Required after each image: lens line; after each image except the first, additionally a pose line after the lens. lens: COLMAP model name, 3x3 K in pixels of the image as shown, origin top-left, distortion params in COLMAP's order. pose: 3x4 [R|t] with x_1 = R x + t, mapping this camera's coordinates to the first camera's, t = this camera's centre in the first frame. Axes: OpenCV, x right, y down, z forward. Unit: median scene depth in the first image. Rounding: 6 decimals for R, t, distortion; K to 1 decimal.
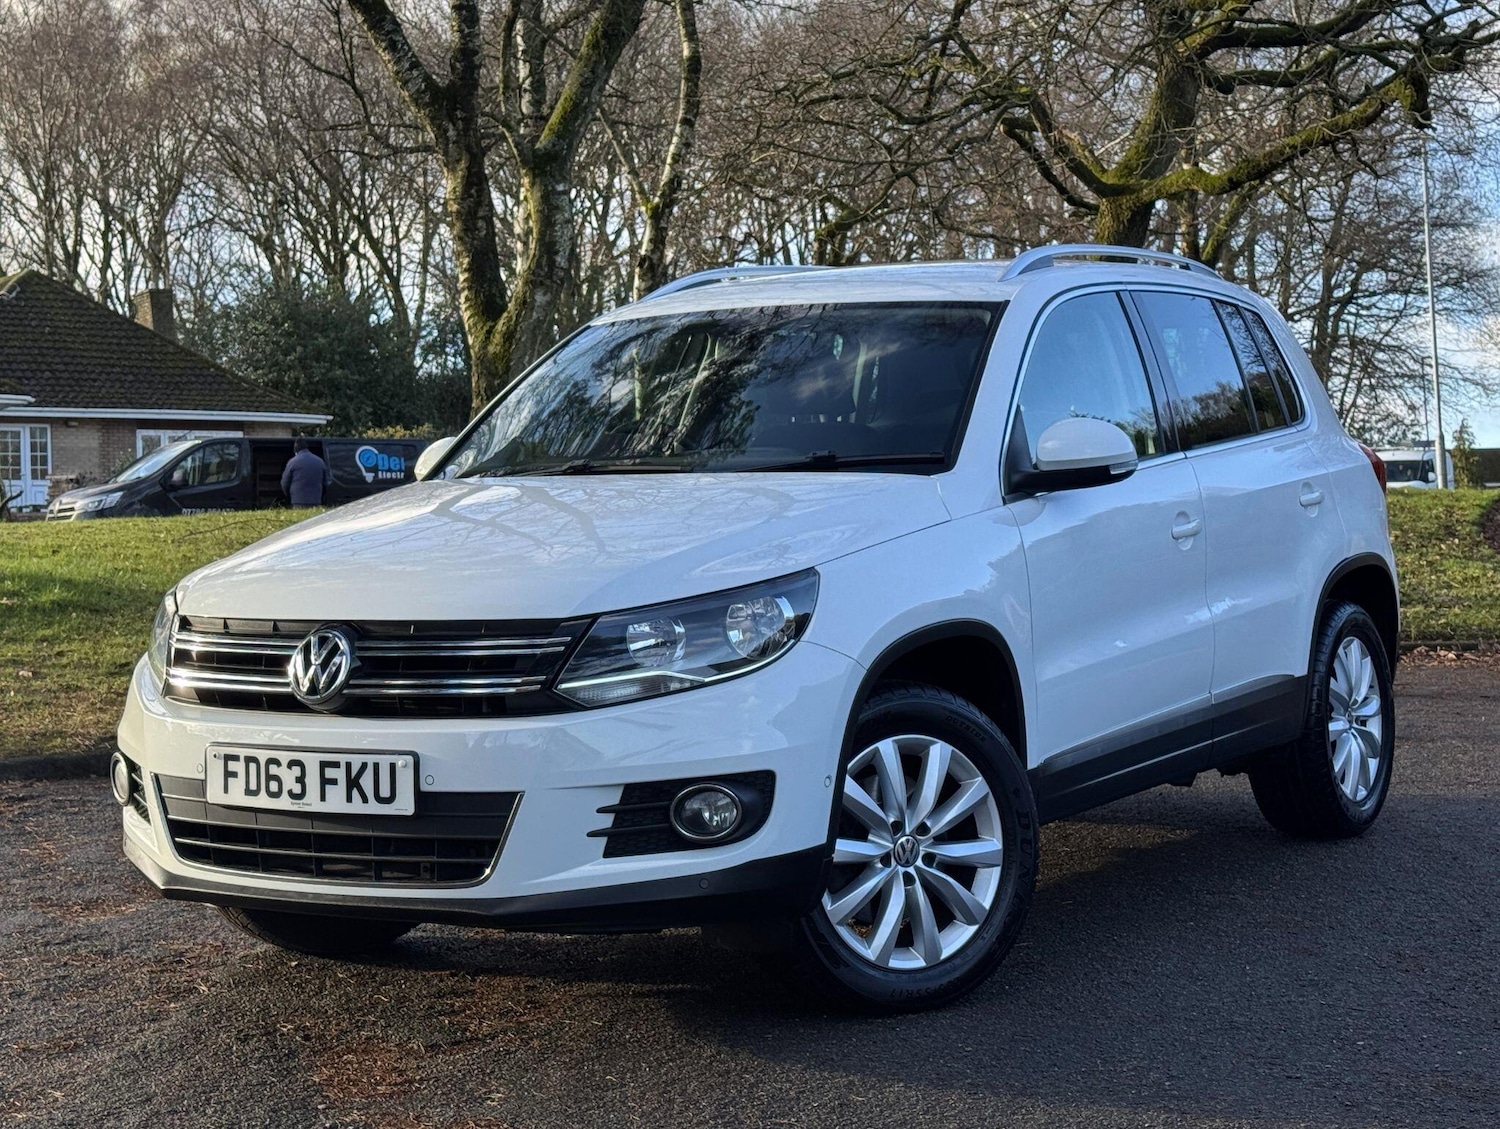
lens RADIAL K [[2549.3, 0, 754.4], [0, 2549.3, 538.1], [0, 0, 1]] dist [0.072600, -0.076112]
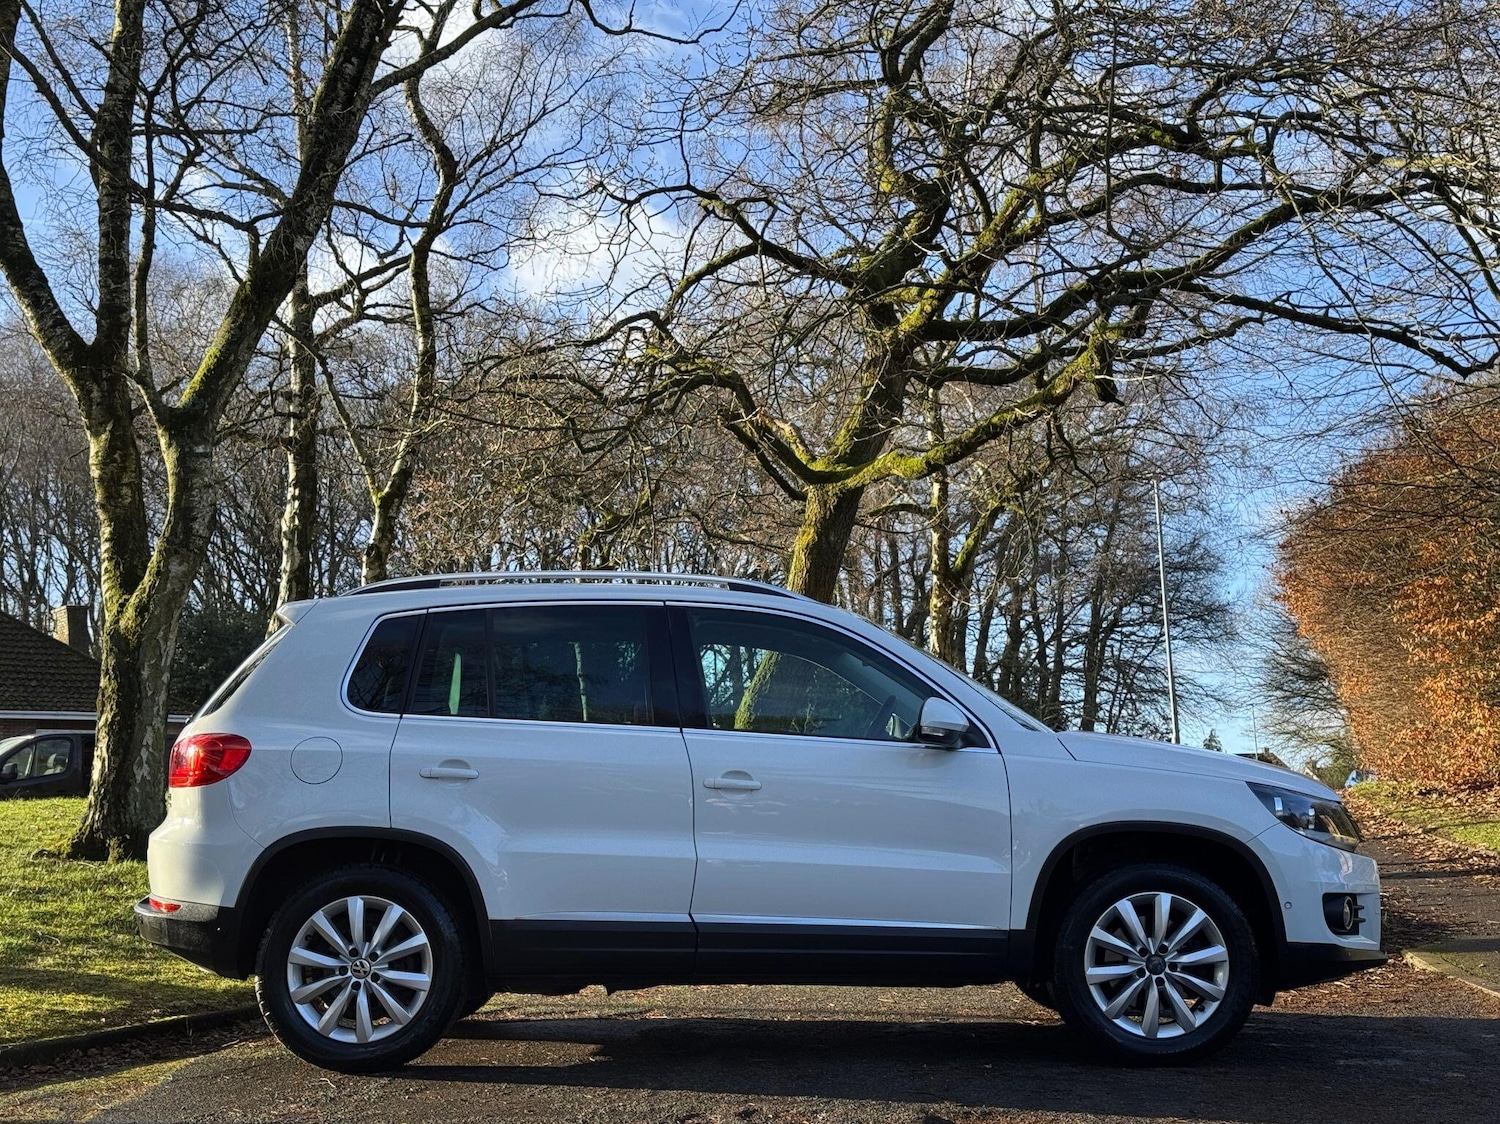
lens RADIAL K [[2144.7, 0, 795.7], [0, 2144.7, 563.6], [0, 0, 1]] dist [0.025800, 0.098153]
pose [[0.996773, 0.012221, 0.079338, 0.059149], [-0.002485, 0.992567, -0.121671, -0.001607], [-0.080236, 0.121081, 0.989395, 0.166476]]
